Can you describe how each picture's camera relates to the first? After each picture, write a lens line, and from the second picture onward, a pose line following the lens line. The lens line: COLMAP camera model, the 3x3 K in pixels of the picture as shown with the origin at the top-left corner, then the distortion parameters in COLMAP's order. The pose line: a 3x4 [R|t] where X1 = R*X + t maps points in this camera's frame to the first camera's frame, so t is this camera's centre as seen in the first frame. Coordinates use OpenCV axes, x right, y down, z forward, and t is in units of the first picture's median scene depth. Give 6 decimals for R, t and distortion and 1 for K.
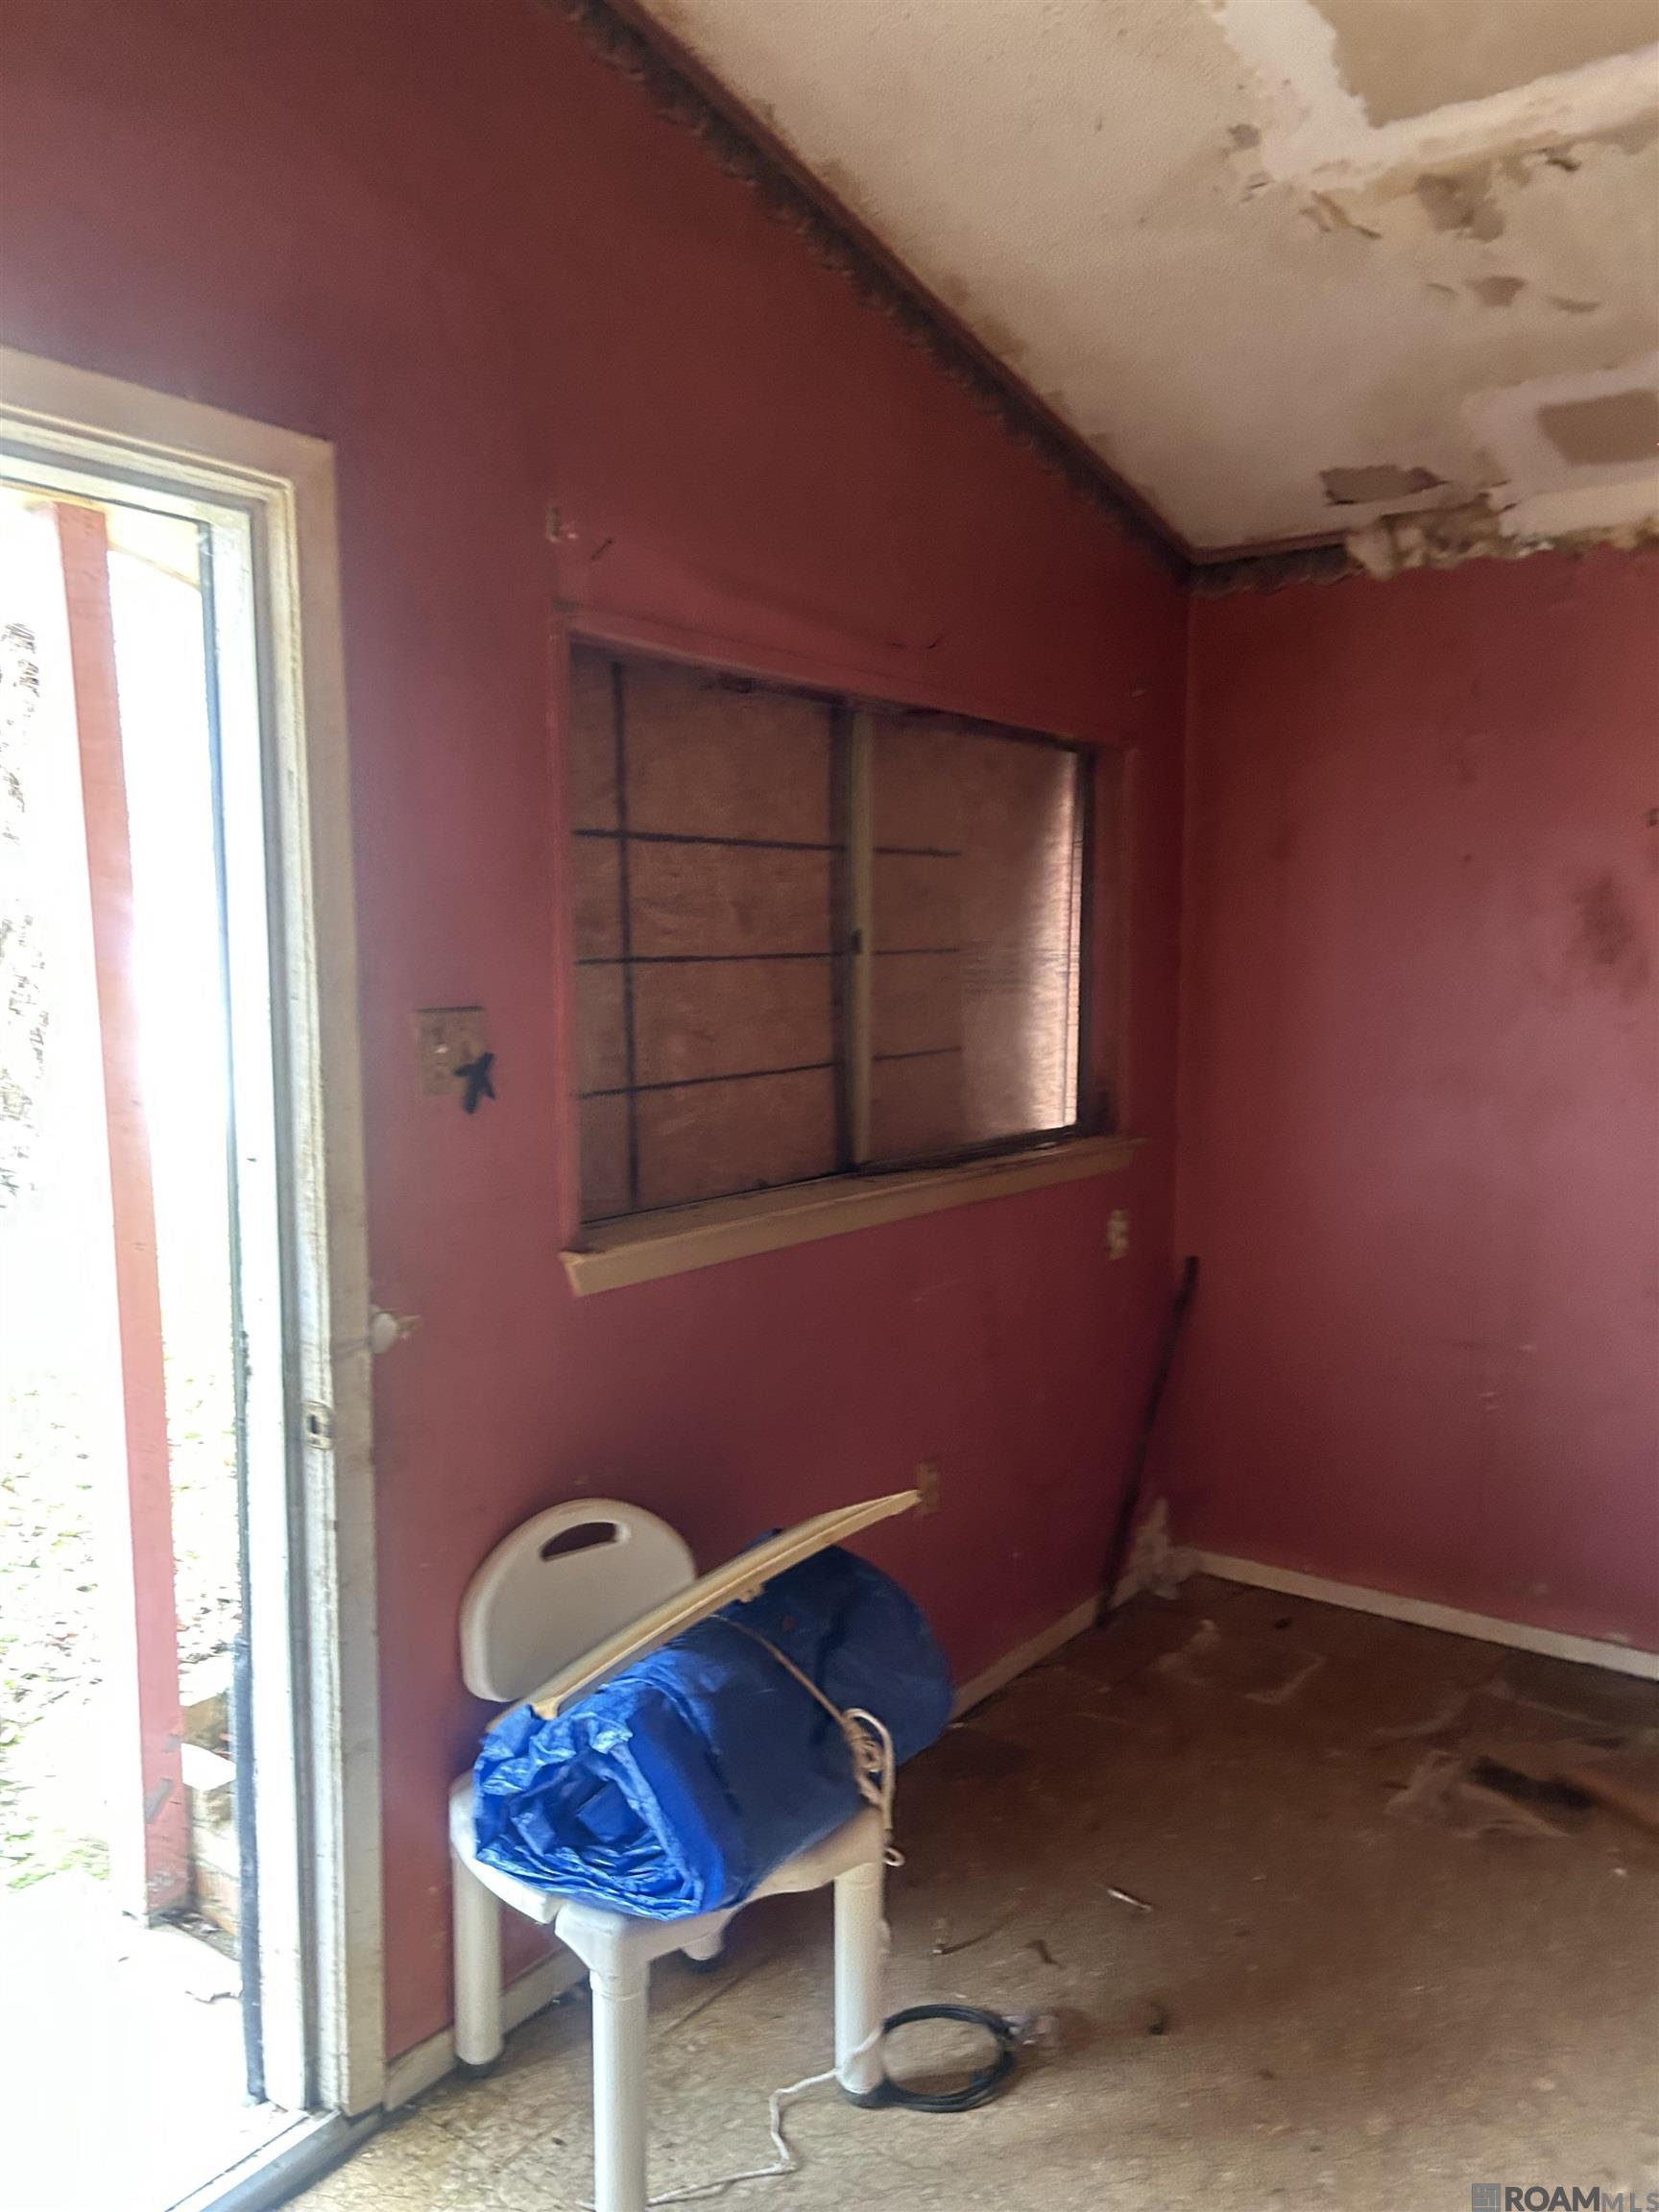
lens RADIAL K [[1657.0, 0, 827.8], [0, 1657.0, 1128.1], [0, 0, 1]] dist [0.053497, -0.058135]
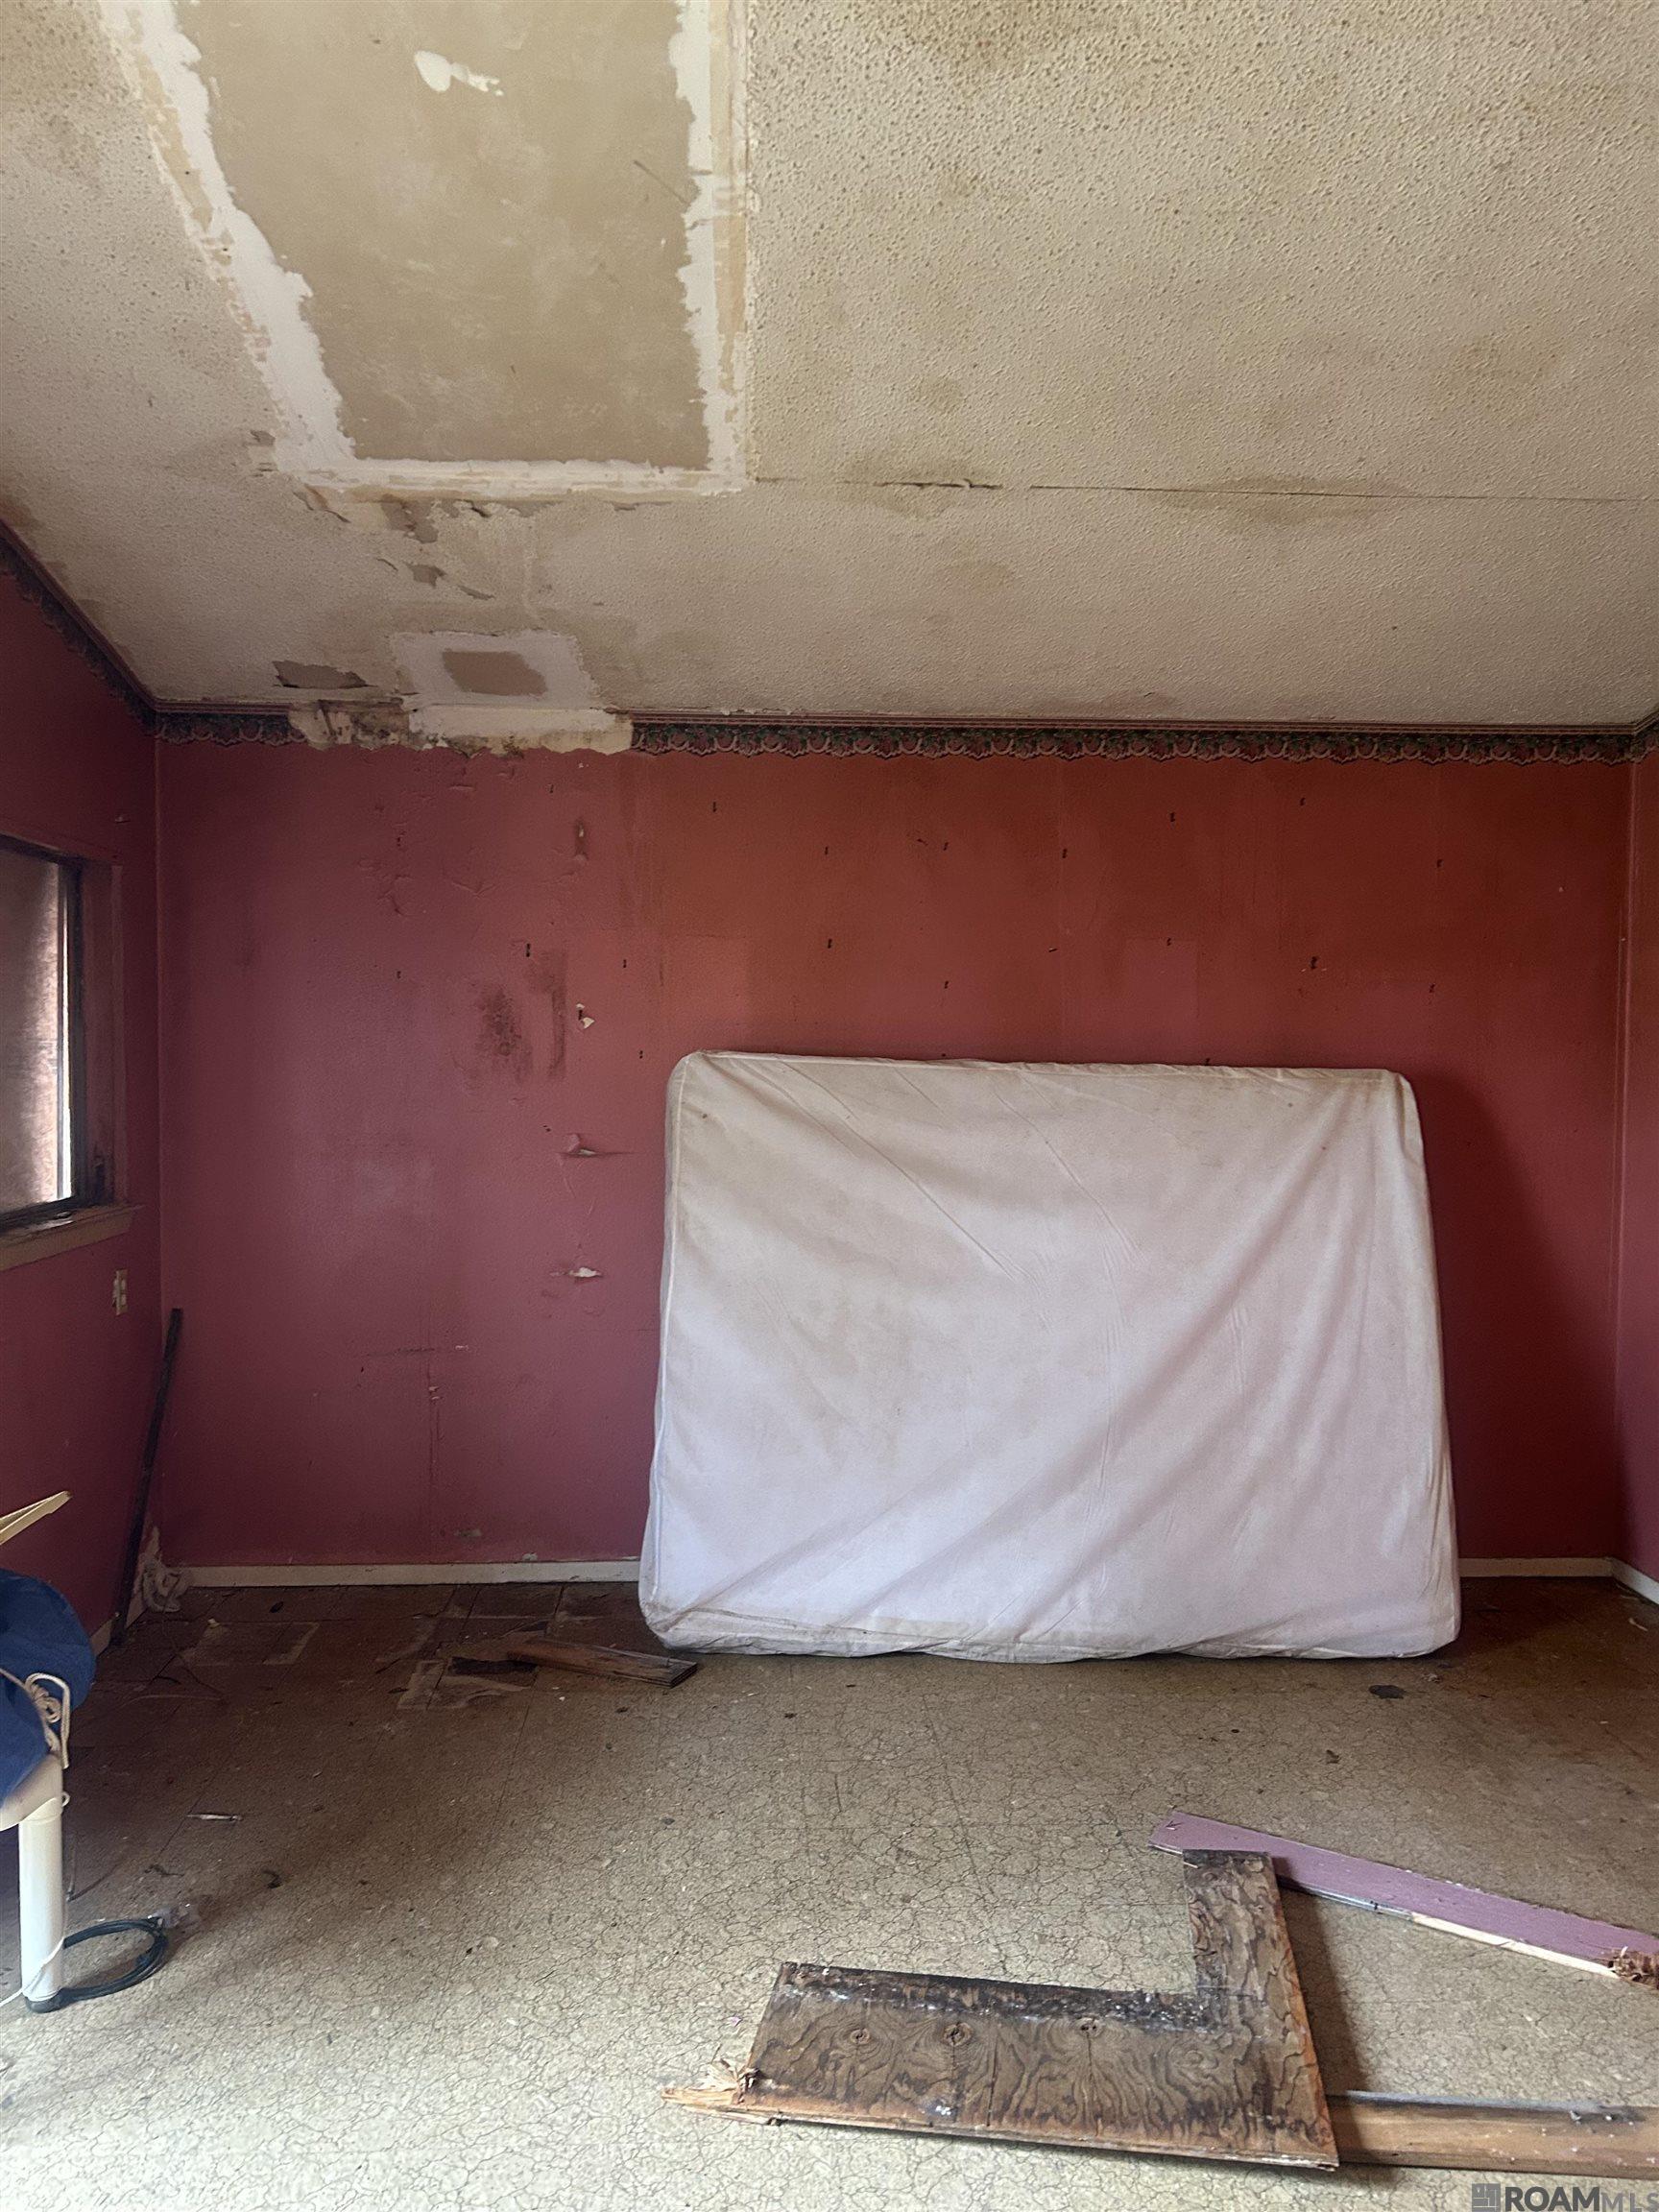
lens RADIAL K [[1674.7, 0, 829.0], [0, 1674.7, 1106.8], [0, 0, 1]] dist [0.000690, 0.001943]
pose [[0.766352, -0.014725, 0.642252, -0.211659], [0.055725, 0.997493, -0.043623, 0.017429], [-0.639999, 0.069220, 0.765251, -0.213130]]
